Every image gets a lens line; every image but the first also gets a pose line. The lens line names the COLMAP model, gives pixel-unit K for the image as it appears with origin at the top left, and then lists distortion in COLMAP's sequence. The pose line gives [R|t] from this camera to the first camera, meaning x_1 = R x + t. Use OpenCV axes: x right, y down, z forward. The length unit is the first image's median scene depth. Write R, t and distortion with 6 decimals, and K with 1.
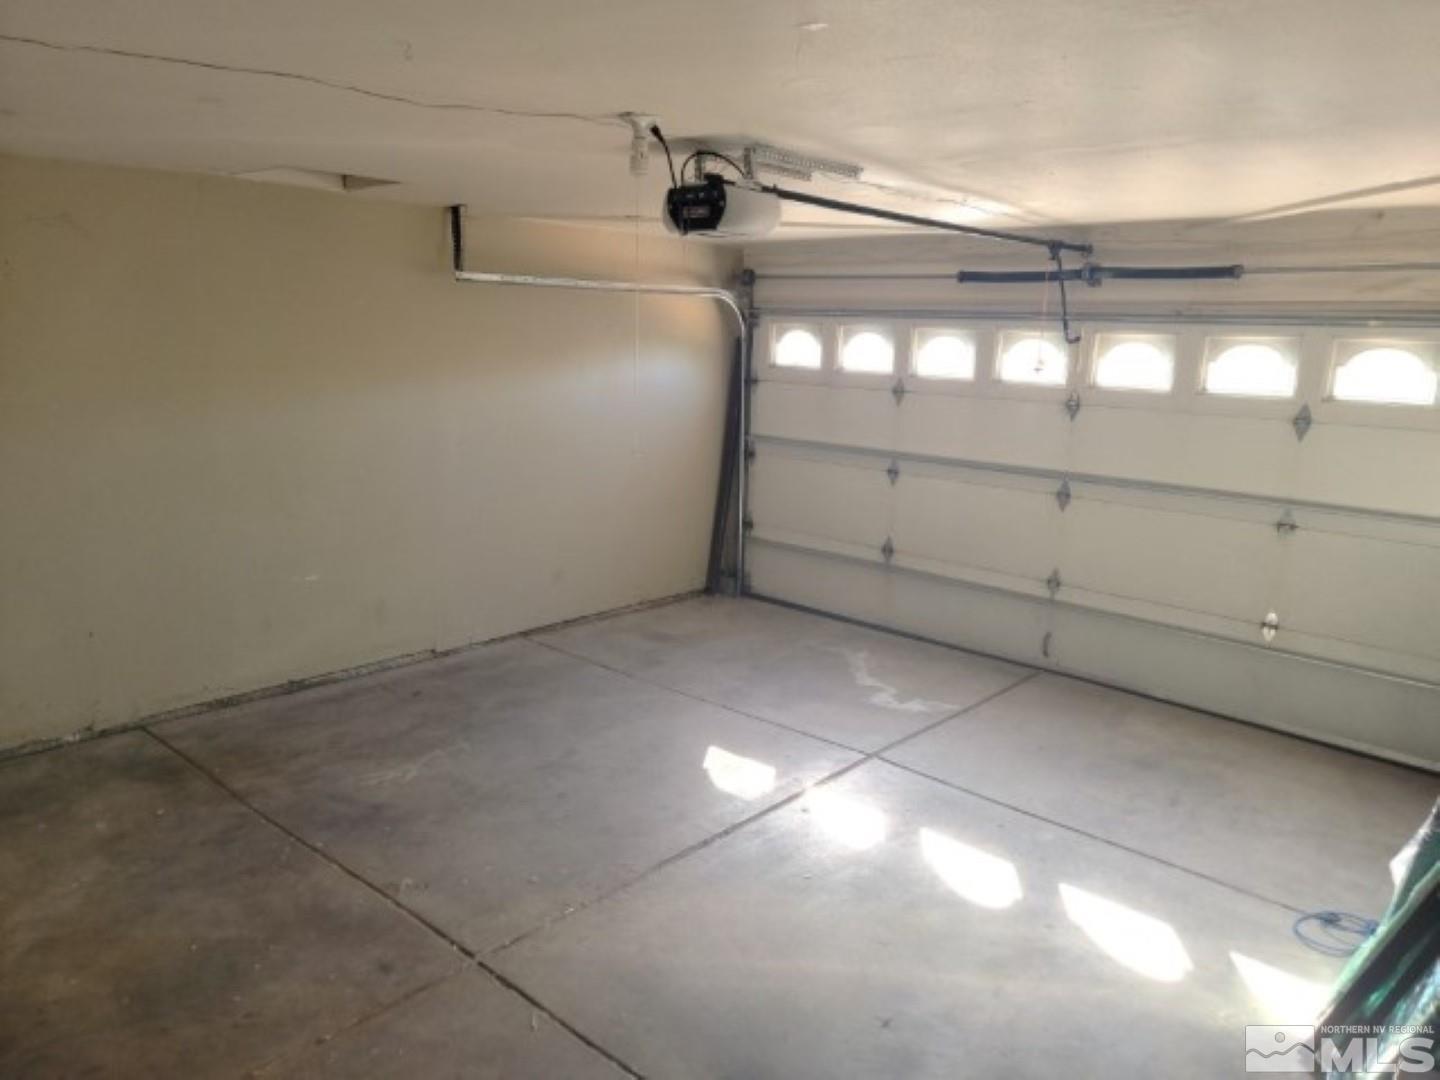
lens RADIAL K [[1010.6, 0, 721.1], [0, 1010.6, 540.6], [0, 0, 1]] dist [0.047063, -0.032164]
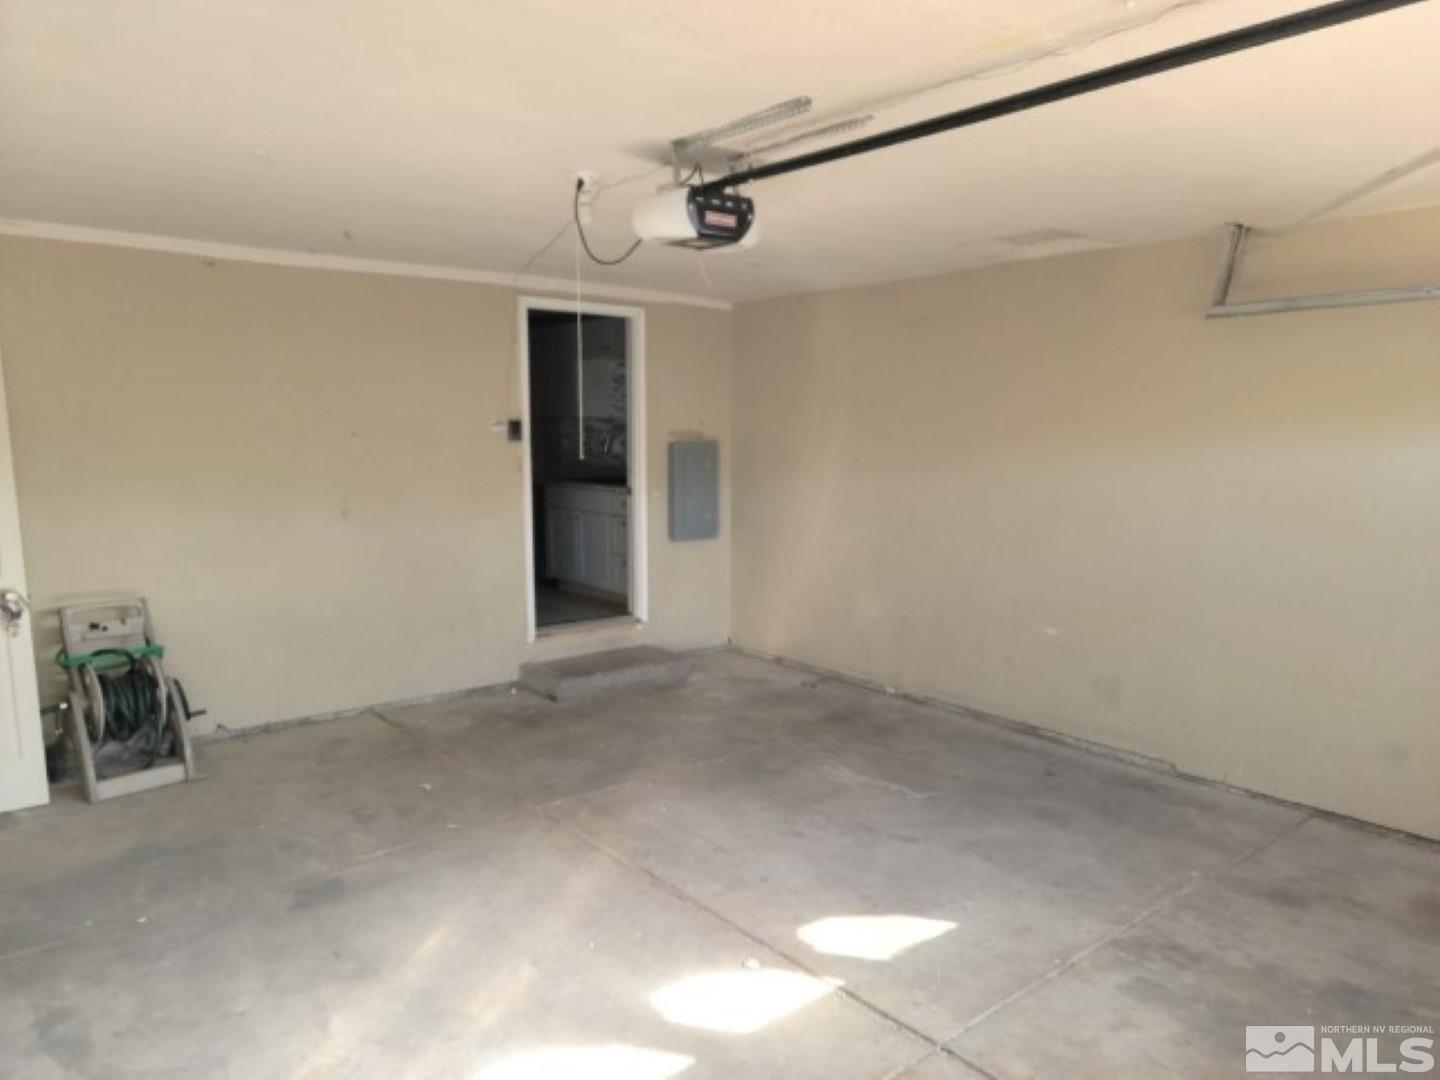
lens RADIAL K [[1010.6, 0, 721.0], [0, 1010.6, 539.3], [0, 0, 1]] dist [0.047063, -0.032164]
pose [[-0.157960, 0.077900, -0.984368, 0.642265], [-0.207165, 0.972083, 0.110172, -0.095429], [0.965469, 0.221329, -0.137412, 0.804191]]
